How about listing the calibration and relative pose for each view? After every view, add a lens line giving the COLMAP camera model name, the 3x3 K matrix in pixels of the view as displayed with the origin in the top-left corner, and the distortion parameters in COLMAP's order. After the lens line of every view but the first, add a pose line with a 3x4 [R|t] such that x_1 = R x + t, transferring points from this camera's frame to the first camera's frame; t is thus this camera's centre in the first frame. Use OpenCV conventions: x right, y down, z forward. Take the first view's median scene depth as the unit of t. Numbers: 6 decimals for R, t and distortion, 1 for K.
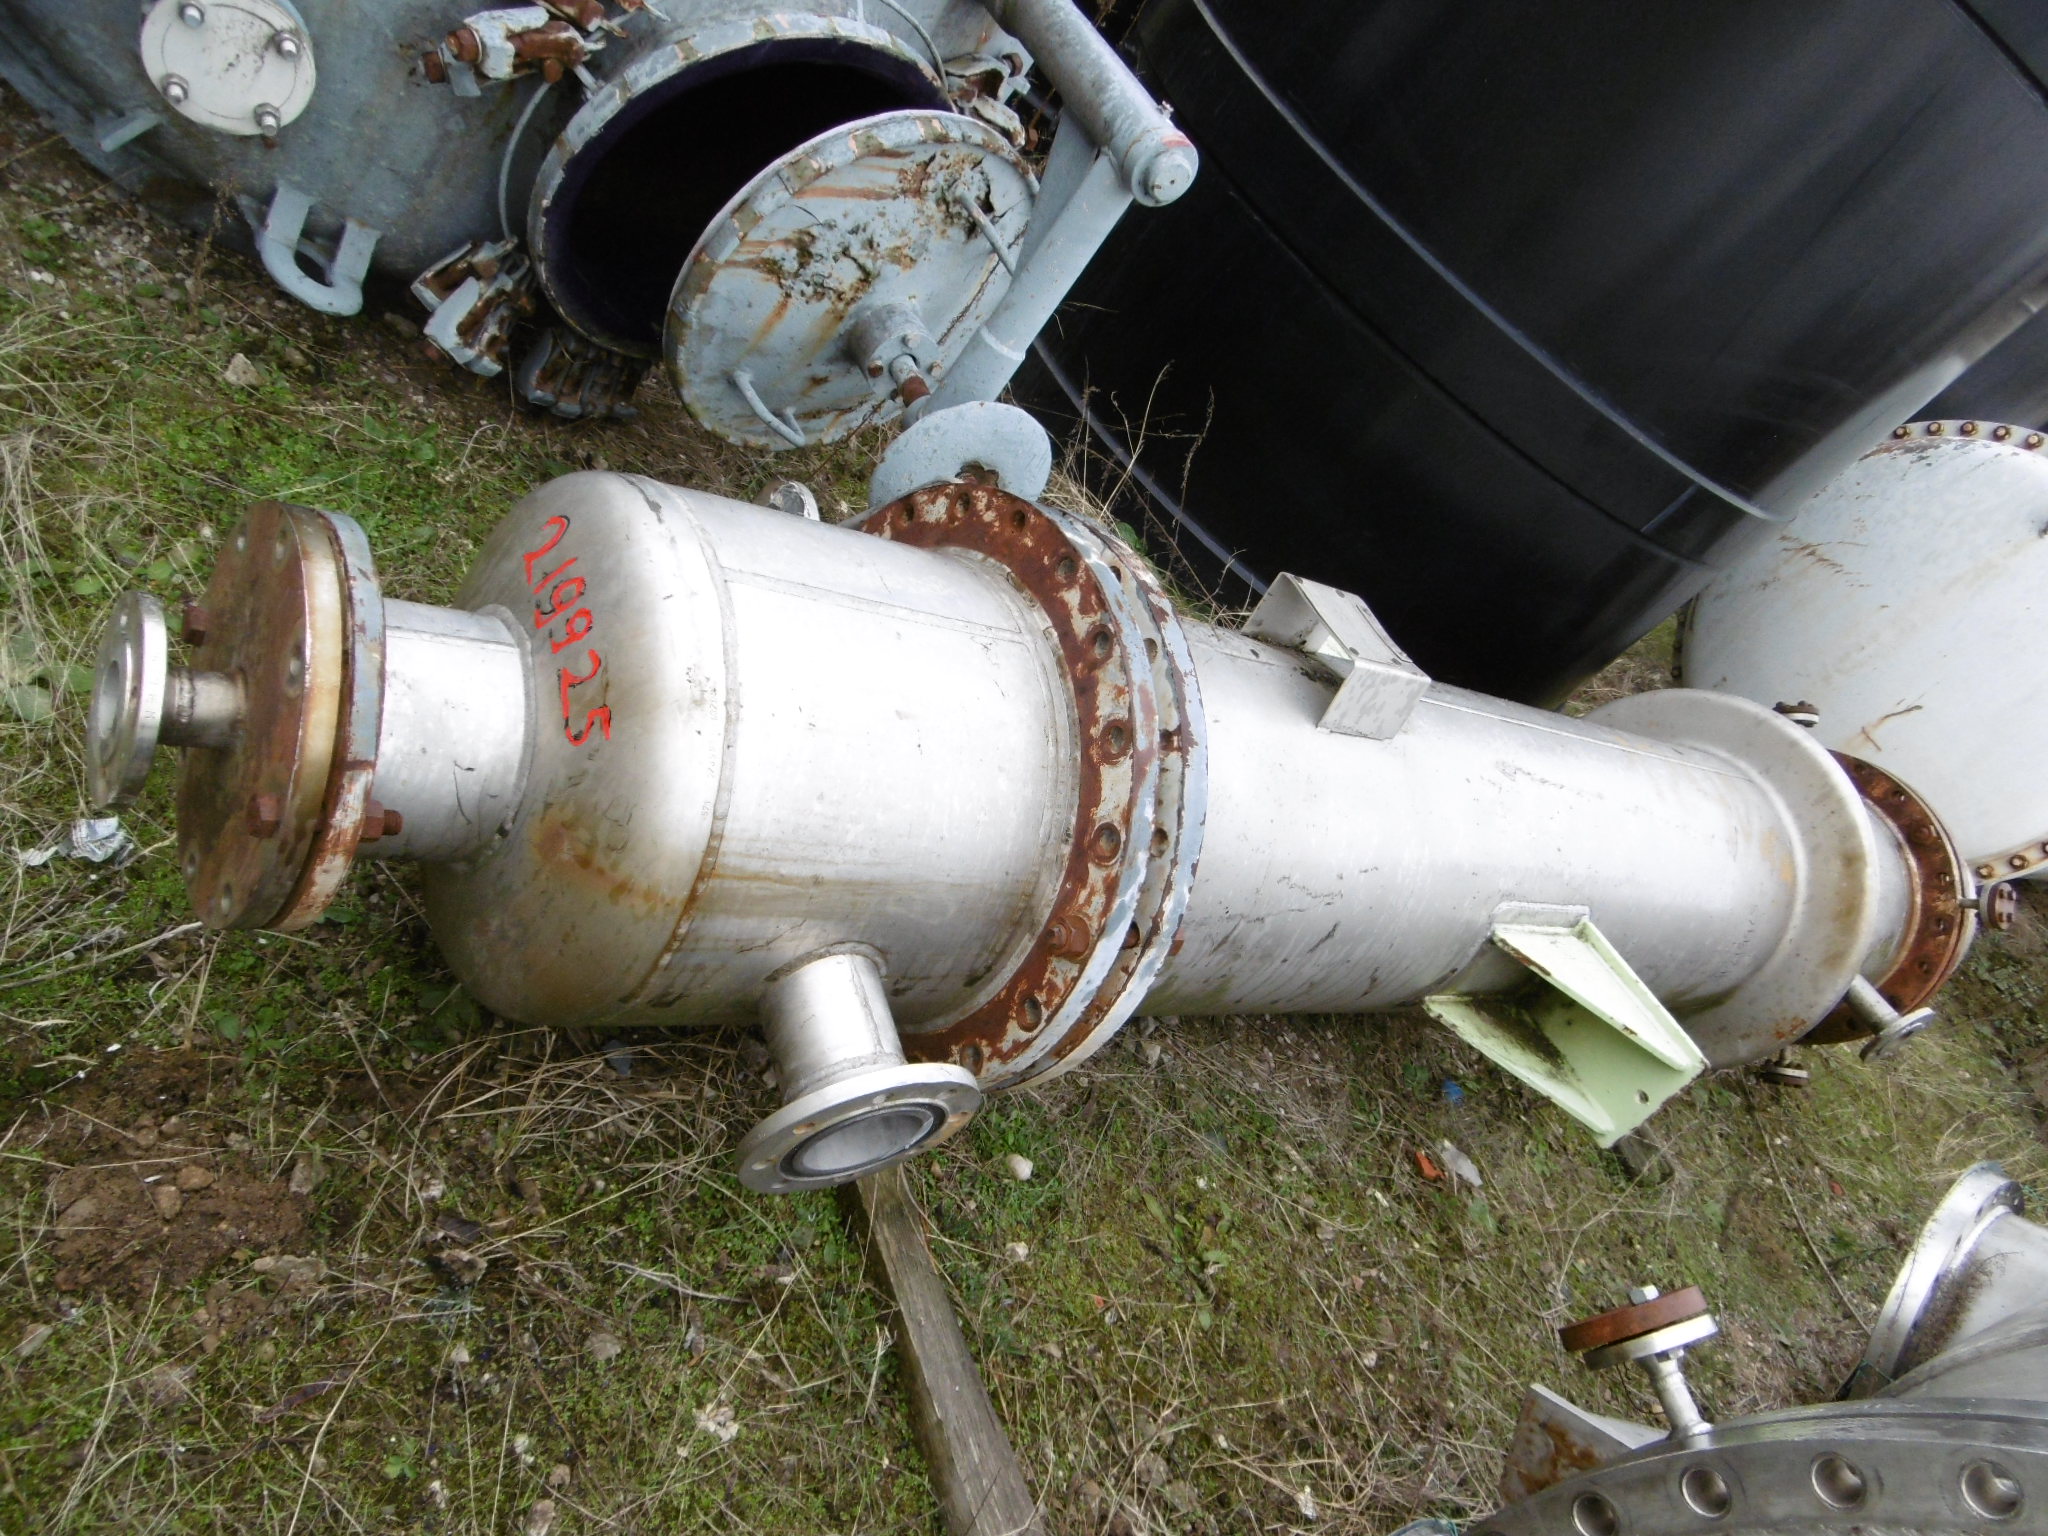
lens RADIAL K [[1413.6, 0, 1030.0], [0, 1413.6, 762.4], [0, 0, 1]] dist [-0.004509, -0.001793]
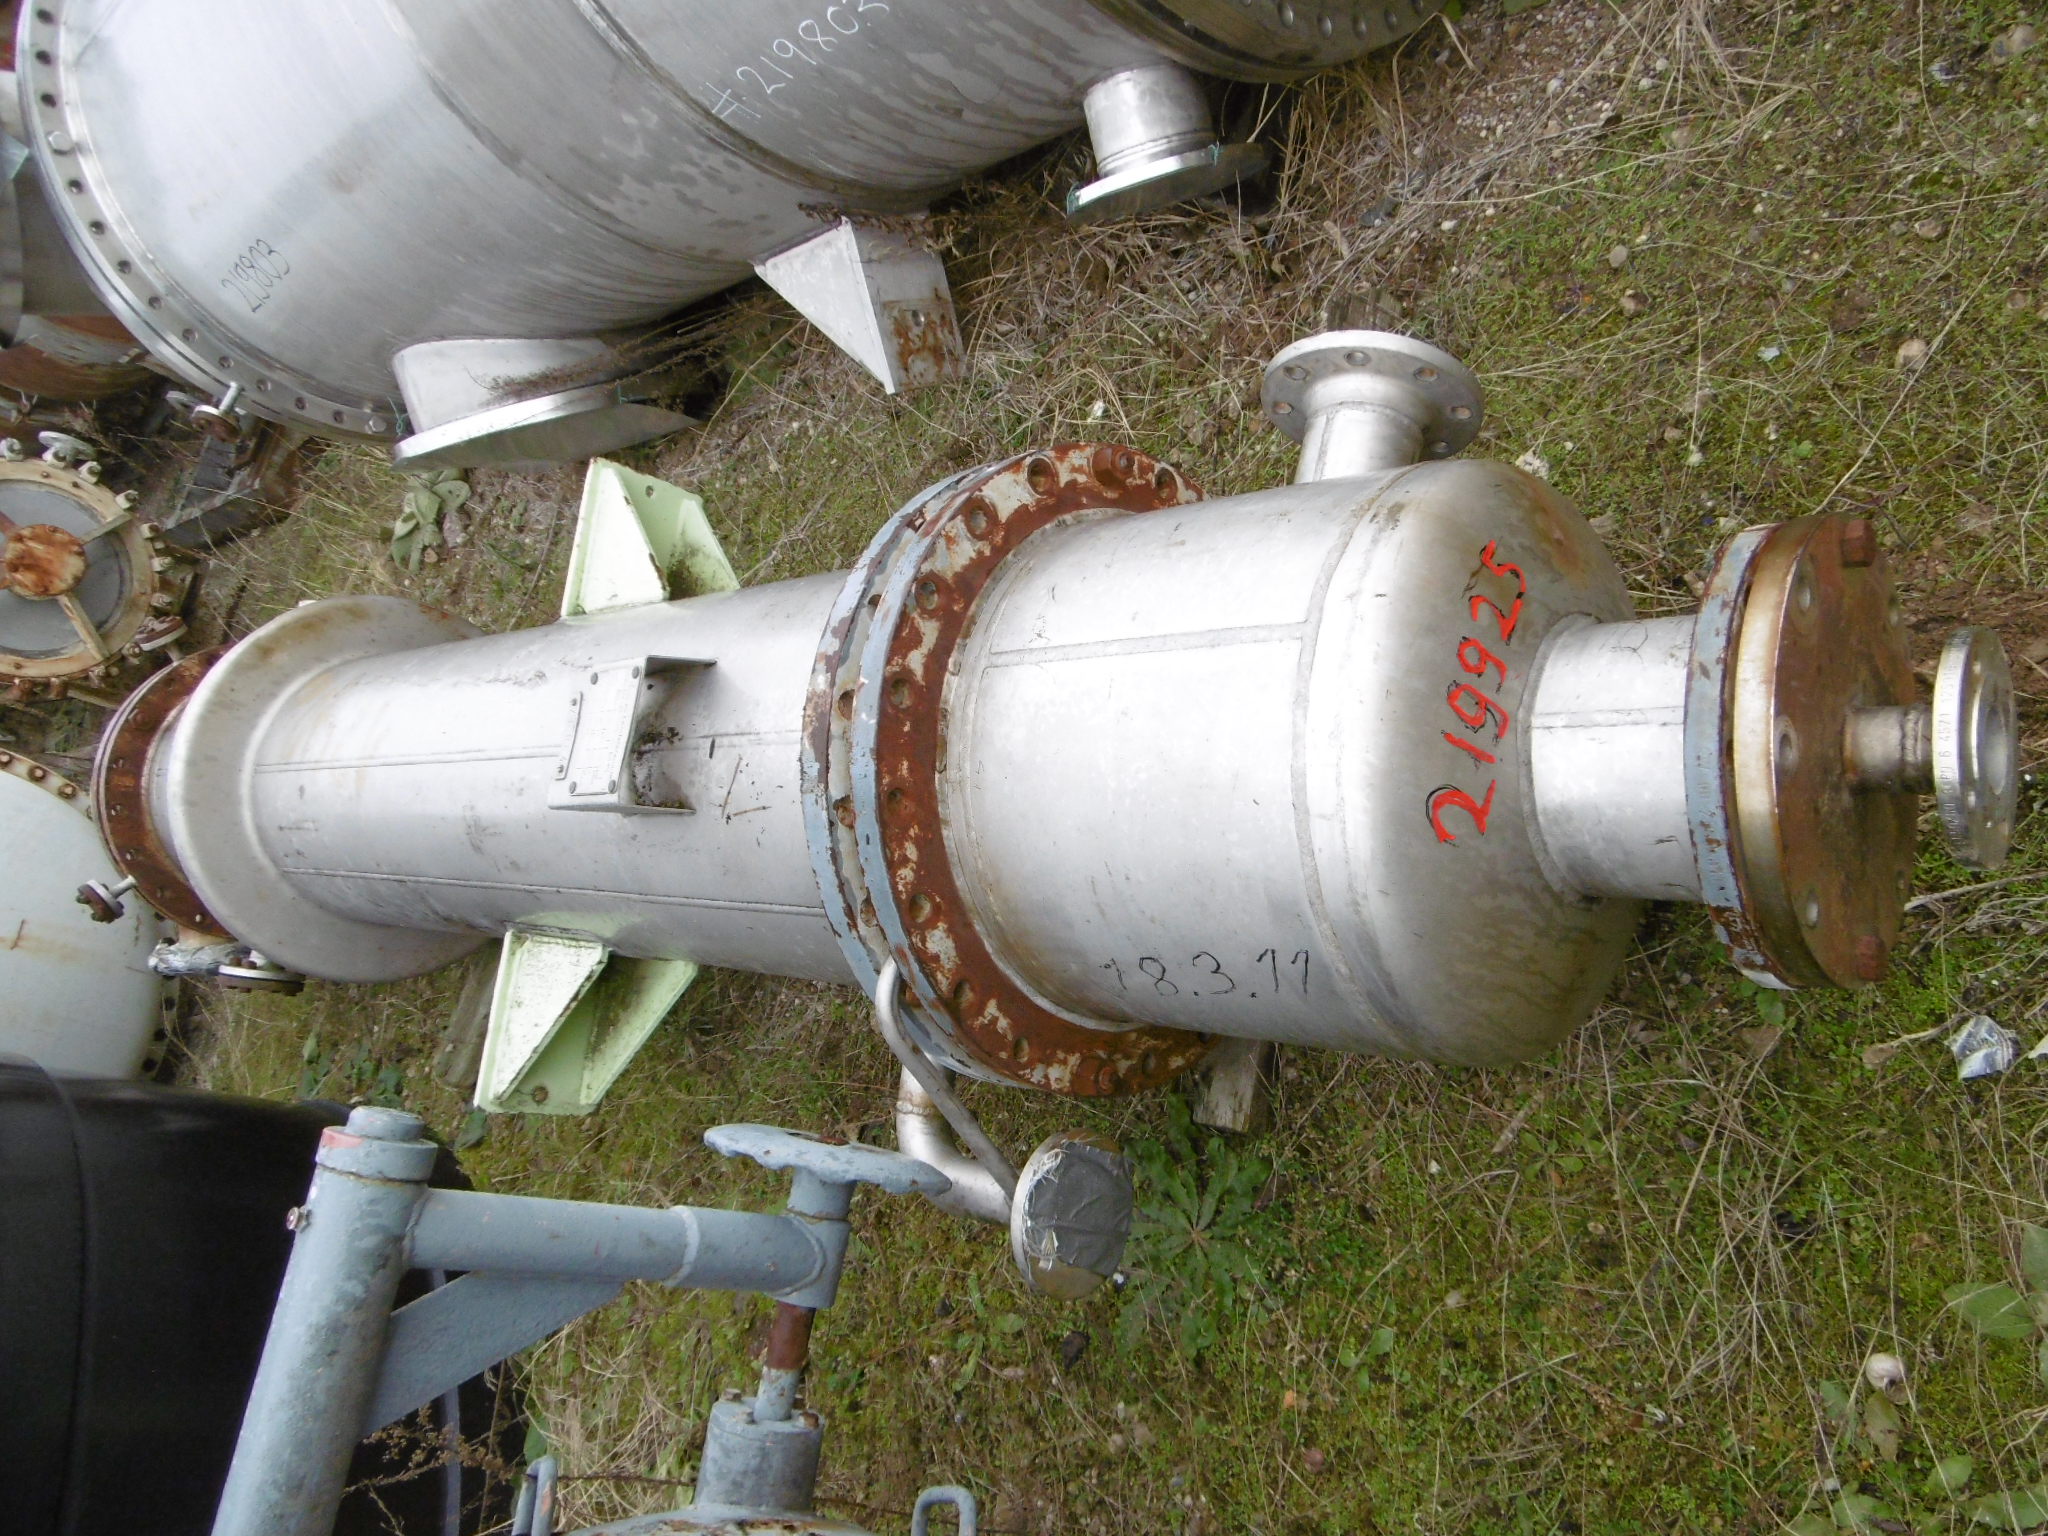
lens RADIAL K [[1413.6, 0, 1030.6], [0, 1413.6, 772.5], [0, 0, 1]] dist [-0.004509, -0.001793]
pose [[-0.828428, -0.522097, 0.202786, -0.256837], [0.513392, -0.563092, 0.647577, -0.723395], [-0.223910, 0.640580, 0.734521, 0.377680]]
